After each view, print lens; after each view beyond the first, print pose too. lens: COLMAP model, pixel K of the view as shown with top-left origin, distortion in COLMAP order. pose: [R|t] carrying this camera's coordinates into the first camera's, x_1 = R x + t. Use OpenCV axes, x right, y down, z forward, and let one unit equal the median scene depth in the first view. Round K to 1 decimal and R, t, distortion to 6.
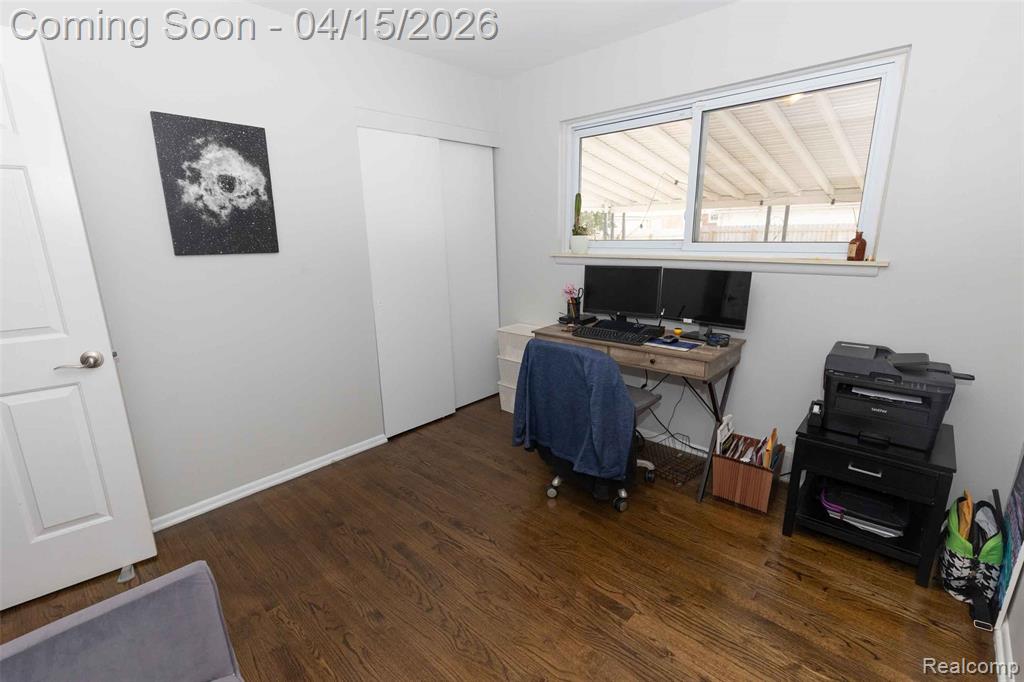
lens RADIAL K [[457.4, 0, 508.3], [0, 457.4, 341.8], [0, 0, 1]] dist [0.008570, -0.001042]
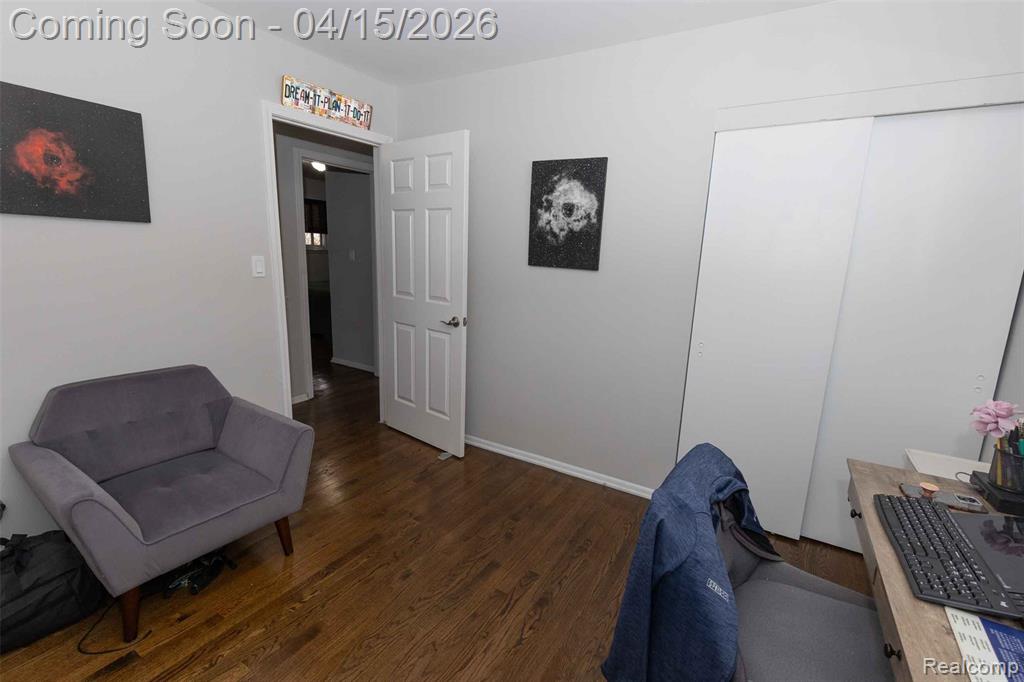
lens RADIAL K [[457.4, 0, 510.0], [0, 457.4, 340.3], [0, 0, 1]] dist [0.008570, -0.001042]
pose [[0.212490, 0.222225, -0.951559, 0.575135], [-0.272700, 0.948594, 0.160637, -0.174494], [0.938340, 0.225356, 0.262168, 0.628784]]
